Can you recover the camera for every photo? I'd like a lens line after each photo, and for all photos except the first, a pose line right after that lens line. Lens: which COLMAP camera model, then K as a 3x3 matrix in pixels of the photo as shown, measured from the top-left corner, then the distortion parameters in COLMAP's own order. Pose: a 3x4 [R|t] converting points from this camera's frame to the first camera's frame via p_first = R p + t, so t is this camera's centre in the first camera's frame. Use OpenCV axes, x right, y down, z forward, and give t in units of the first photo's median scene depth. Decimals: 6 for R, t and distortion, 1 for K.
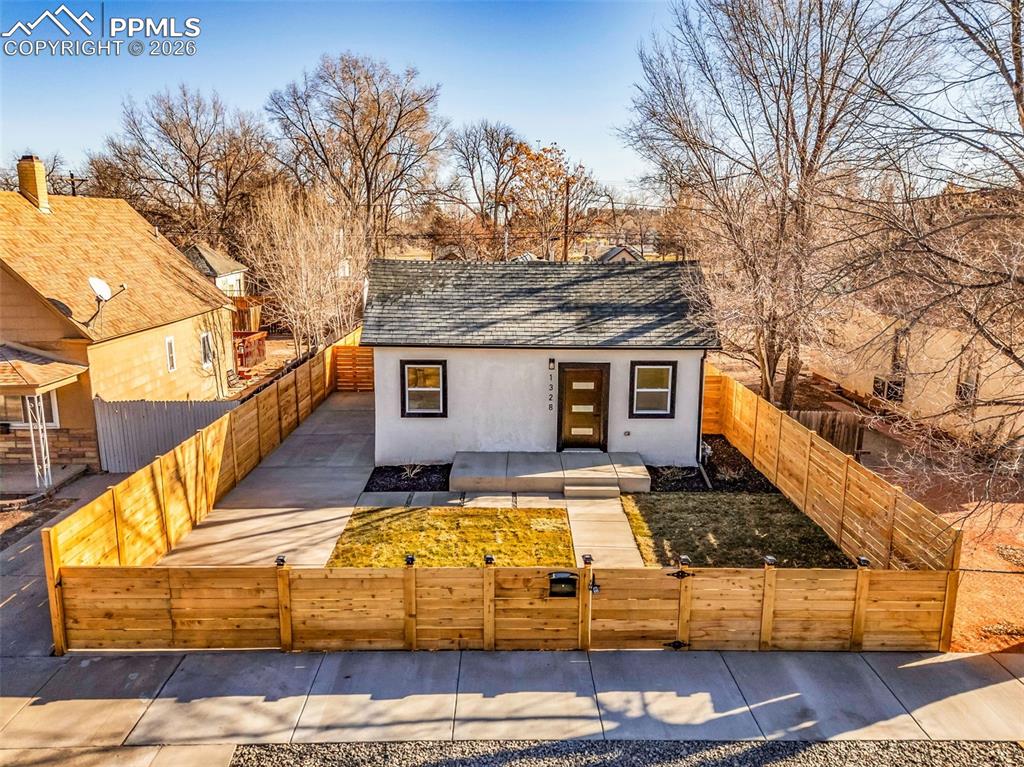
lens RADIAL K [[745.3, 0, 509.8], [0, 745.3, 381.0], [0, 0, 1]] dist [0.083841, -0.059047]
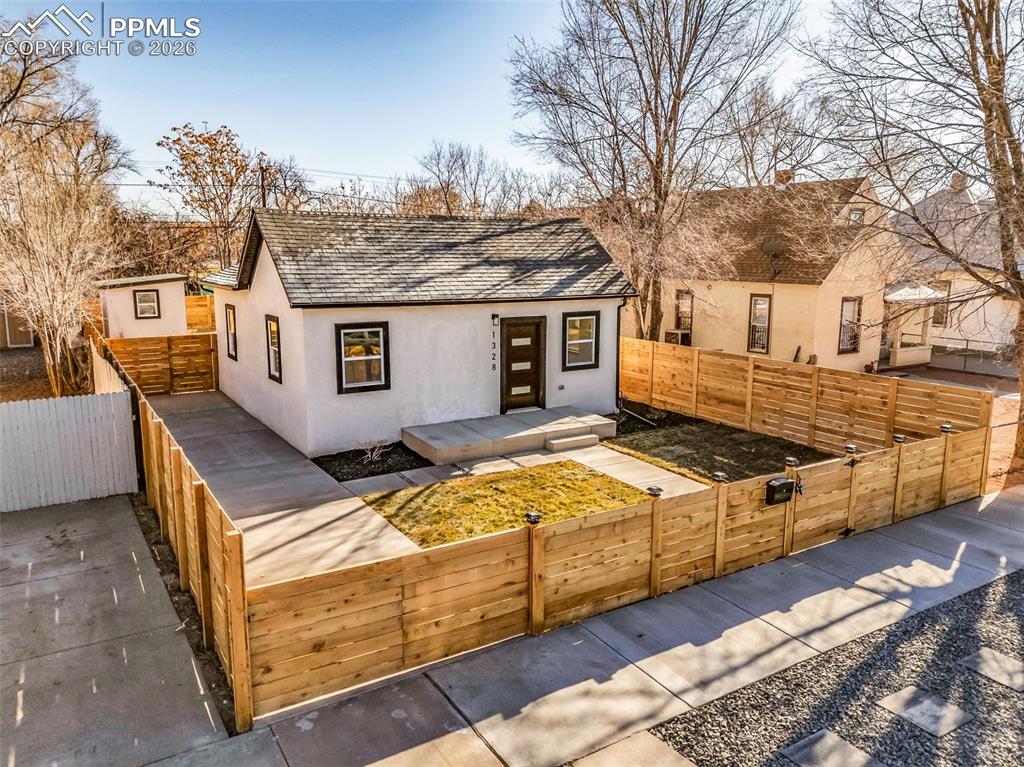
lens RADIAL K [[745.3, 0, 510.5], [0, 745.3, 376.1], [0, 0, 1]] dist [0.083841, -0.059047]
pose [[0.856142, -0.089925, 0.508855, -0.442686], [0.105997, 0.994363, -0.002615, 0.056374], [-0.505752, 0.056176, 0.860848, 0.205452]]
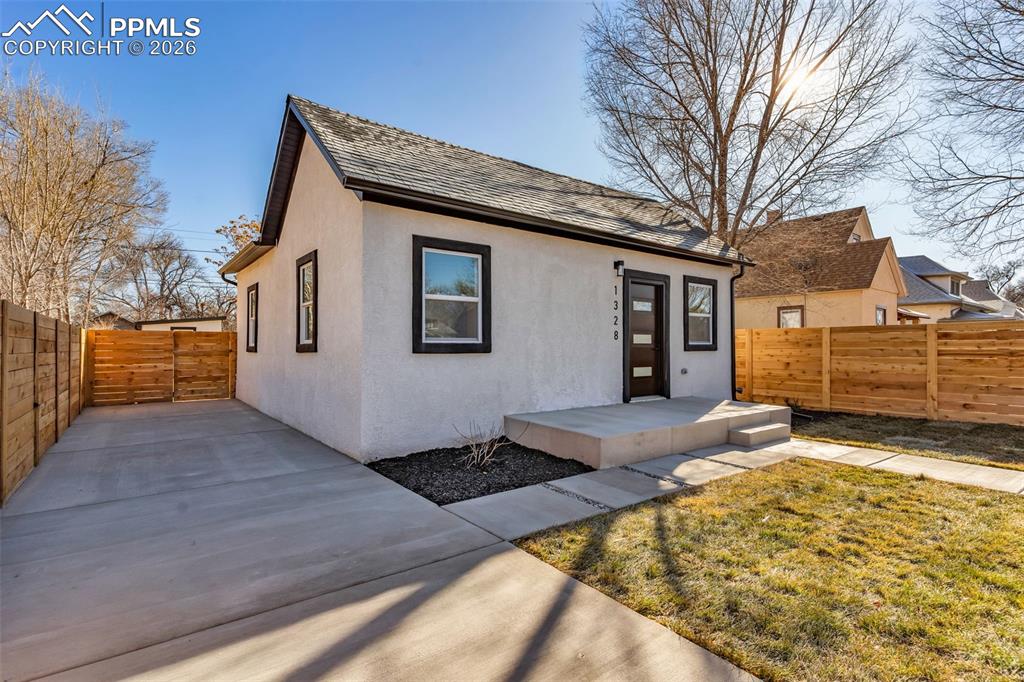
lens RADIAL K [[494.3, 0, 511.1], [0, 494.3, 343.8], [0, 0, 1]] dist [0.003179, -0.000169]
pose [[0.803066, -0.002072, 0.595887, -0.317386], [0.124130, 0.978639, -0.163884, 0.114954], [-0.582818, 0.205577, 0.786169, 0.774114]]
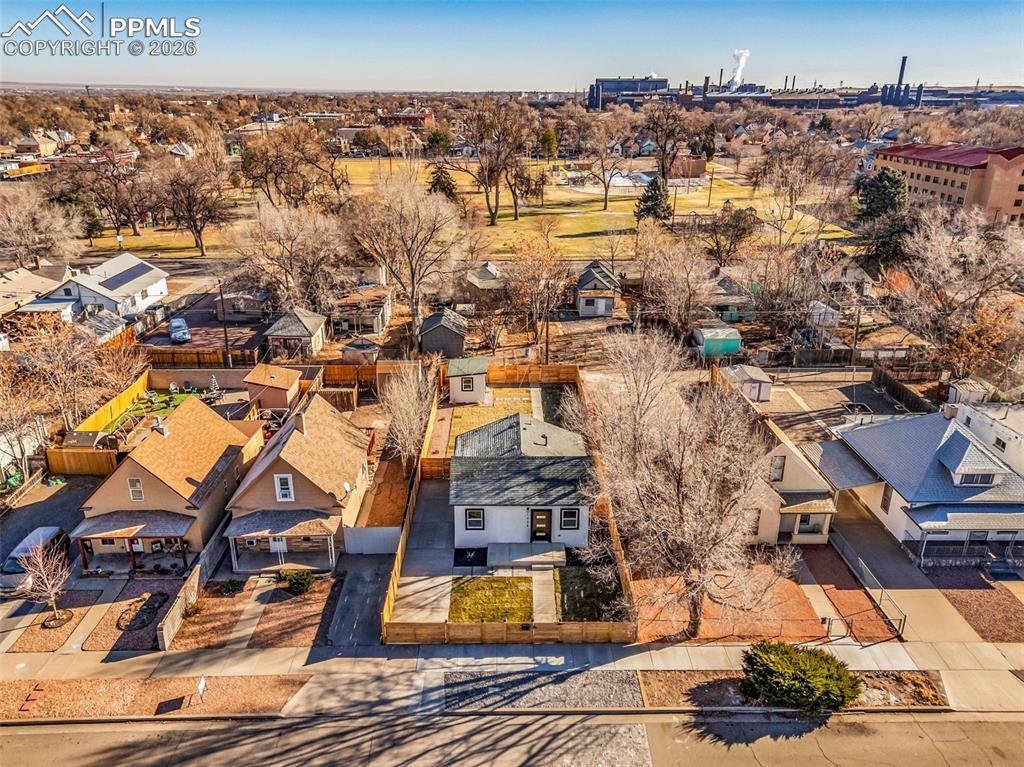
lens RADIAL K [[745.3, 0, 510.8], [0, 745.3, 387.1], [0, 0, 1]] dist [0.083841, -0.059047]
pose [[0.999993, -0.003772, -0.000069, 0.002818], [0.003724, 0.983866, 0.178871, -0.918895], [-0.000606, -0.178870, 0.983873, -1.420833]]
